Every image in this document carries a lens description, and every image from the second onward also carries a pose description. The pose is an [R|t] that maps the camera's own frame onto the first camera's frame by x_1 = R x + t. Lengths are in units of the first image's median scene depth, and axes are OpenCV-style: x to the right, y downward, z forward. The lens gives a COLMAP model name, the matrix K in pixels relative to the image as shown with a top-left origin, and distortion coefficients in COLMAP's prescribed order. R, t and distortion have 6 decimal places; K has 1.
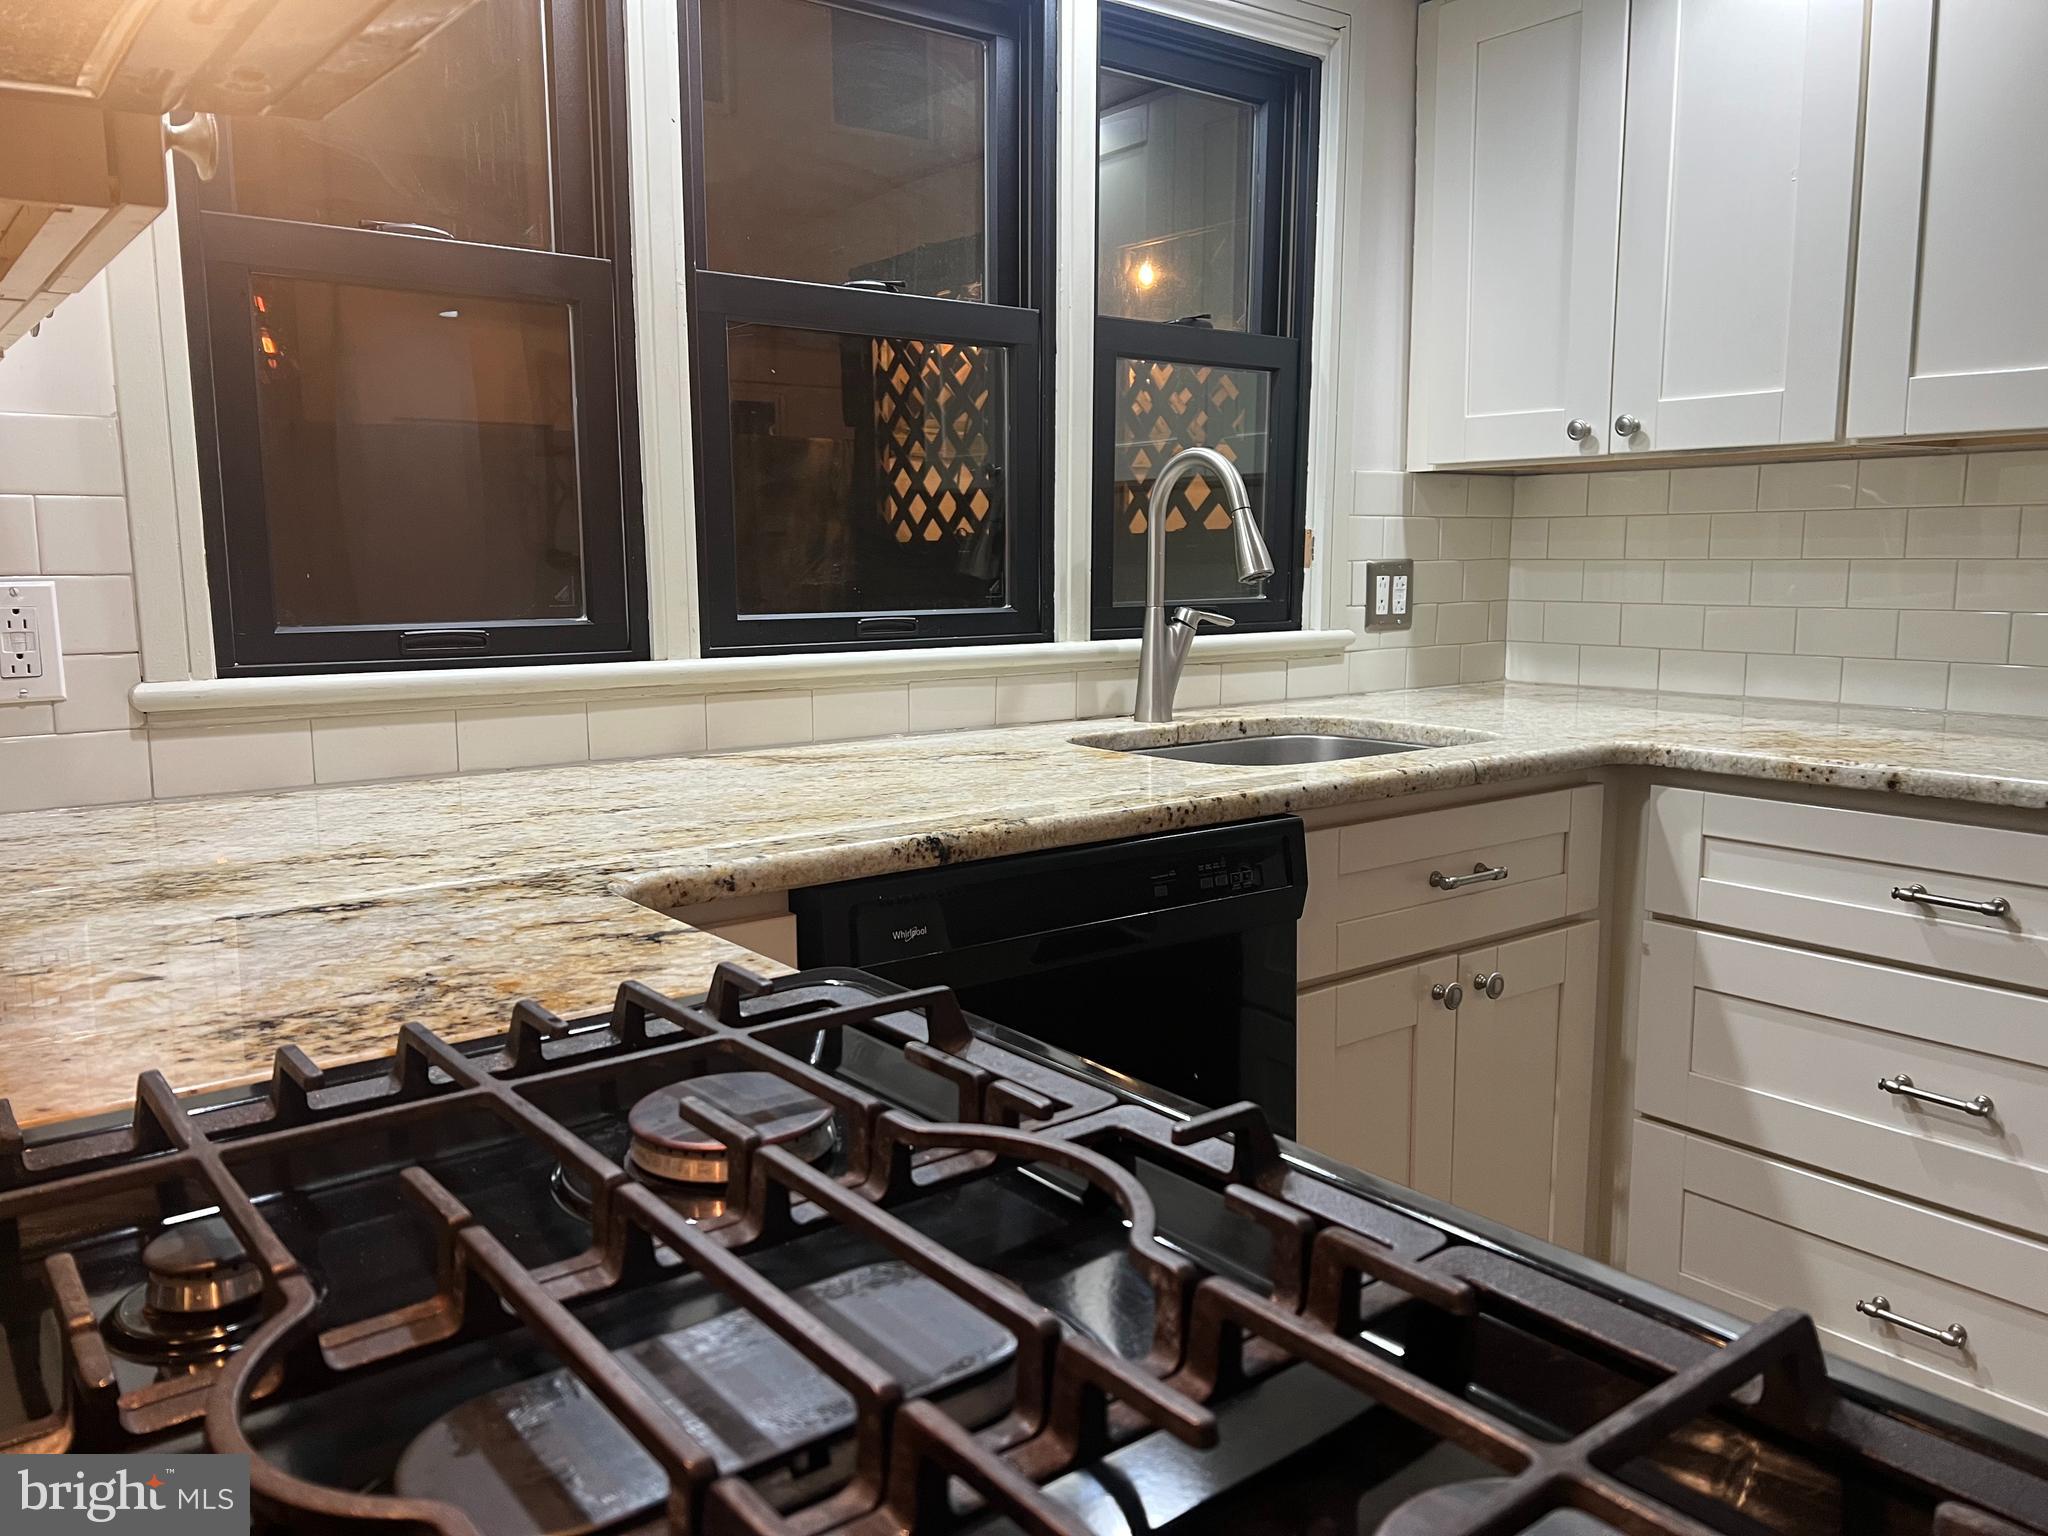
lens RADIAL K [[1516.4, 0, 989.8], [0, 1516.4, 778.0], [0, 0, 1]] dist [0.035761, -0.052533]
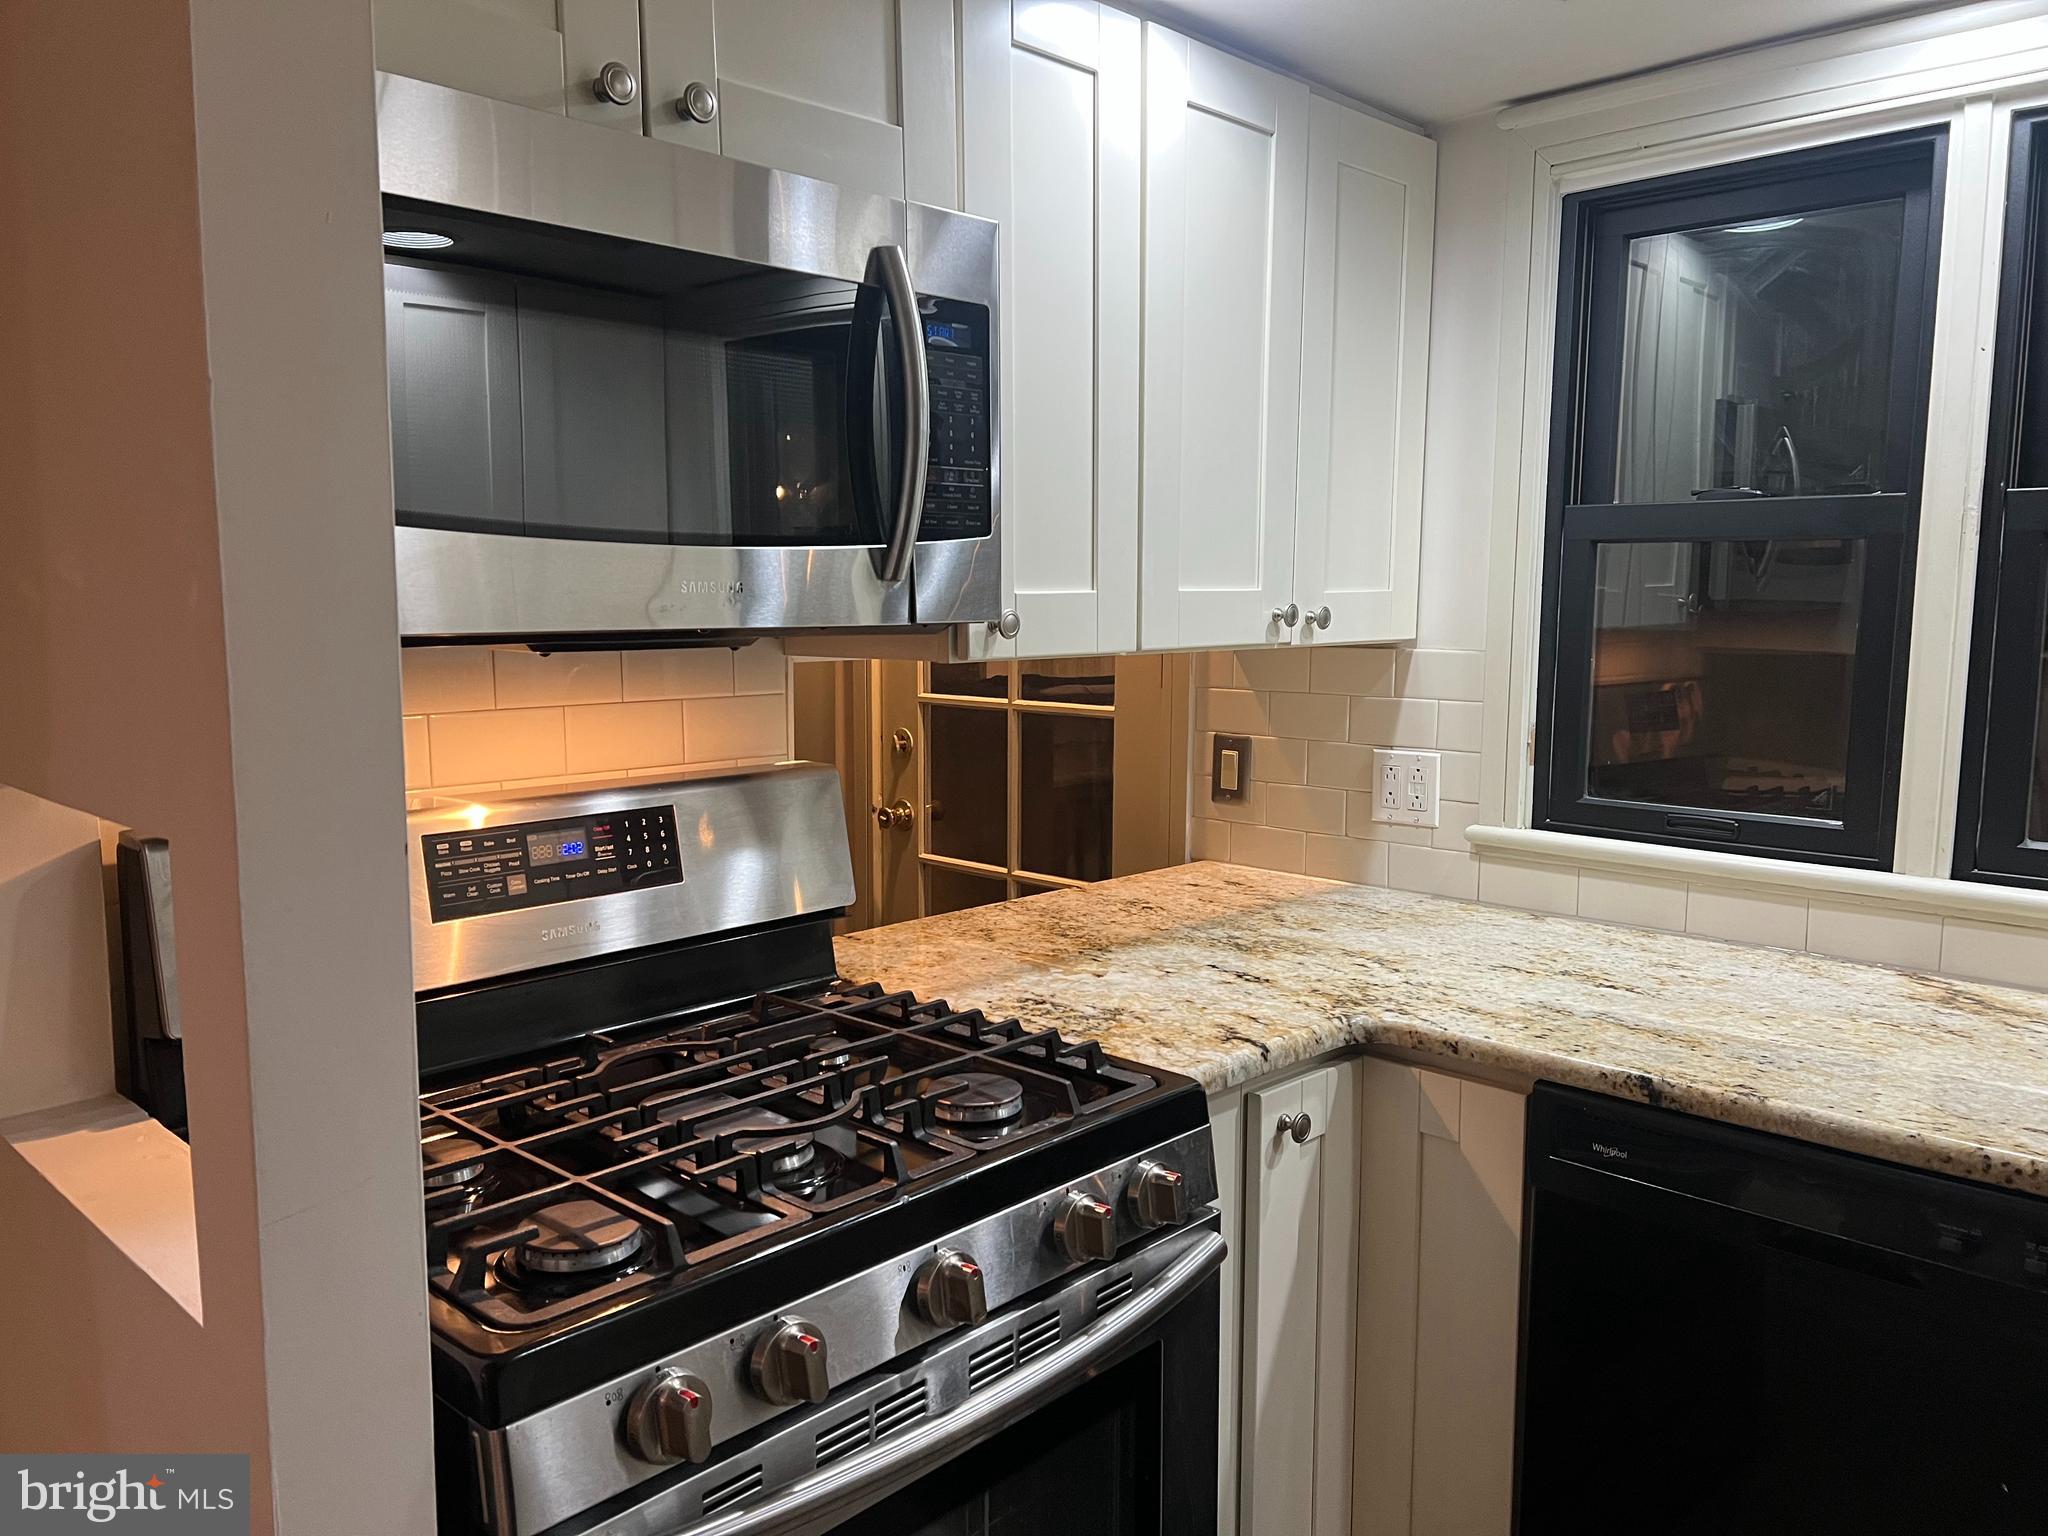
lens RADIAL K [[1516.4, 0, 1014.7], [0, 1516.4, 773.9], [0, 0, 1]] dist [0.035761, -0.052533]
pose [[0.136434, 0.122573, -0.983037, 0.661551], [-0.143636, 0.984278, 0.102793, -0.155092], [0.980181, 0.127175, 0.151895, 0.244254]]
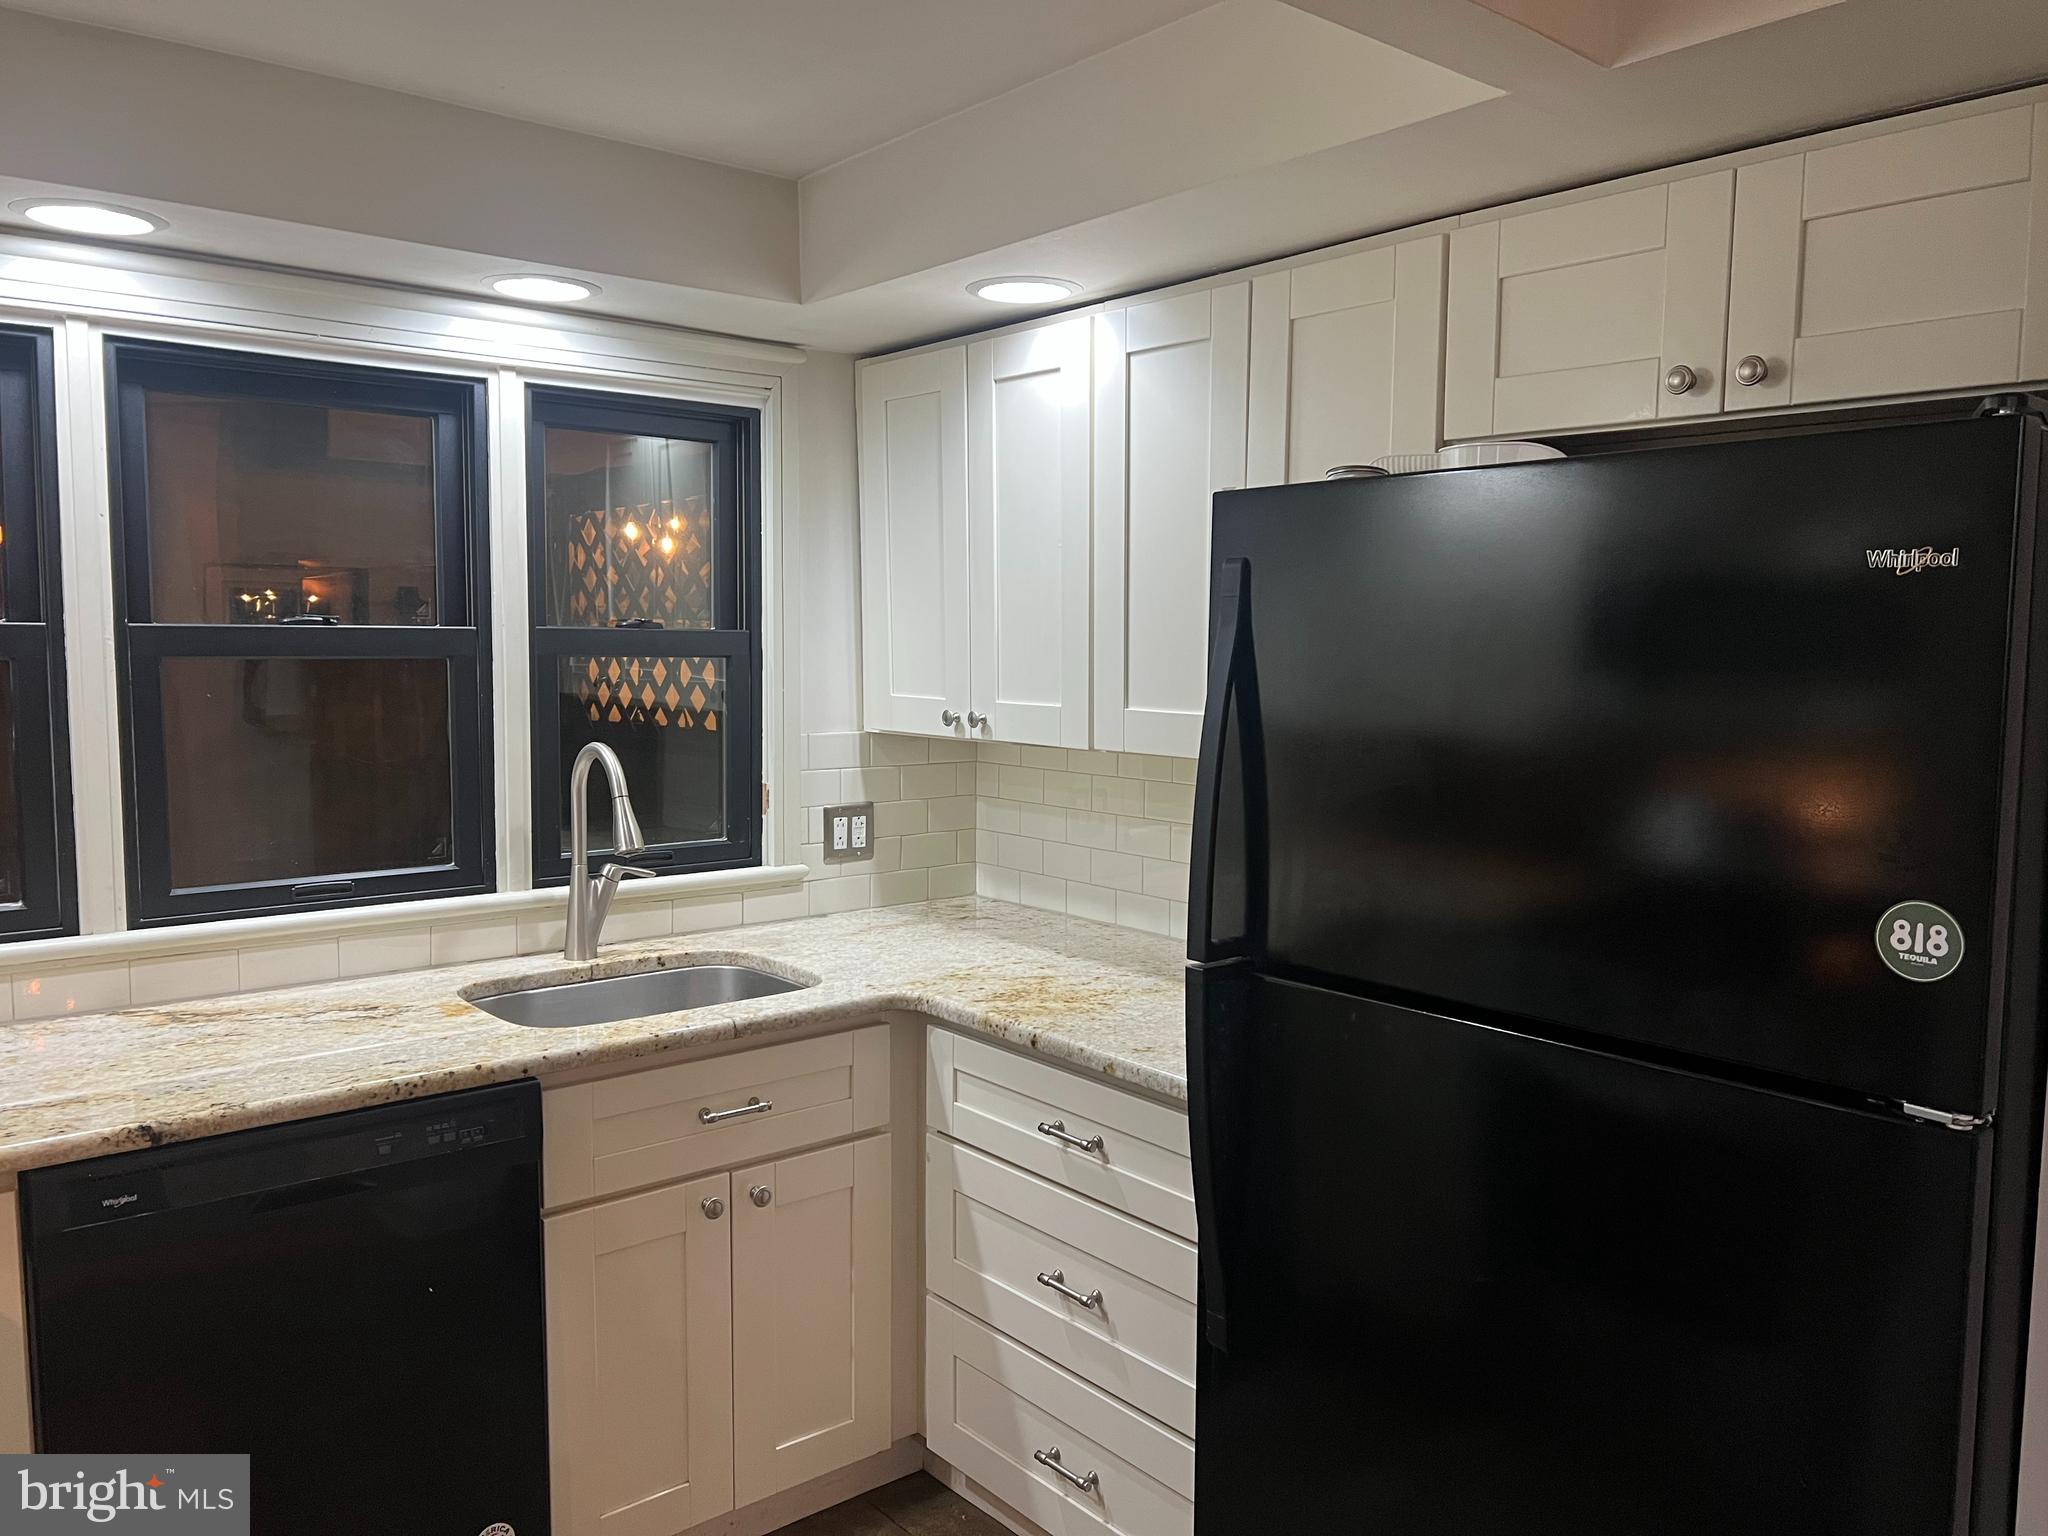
lens RADIAL K [[1516.4, 0, 1032.0], [0, 1516.4, 755.0], [0, 0, 1]] dist [0.035761, -0.052533]
pose [[0.998361, 0.009361, 0.056462, 0.455687], [-0.005669, 0.997857, -0.065193, -0.139869], [-0.056951, 0.064767, 0.996274, -0.275707]]
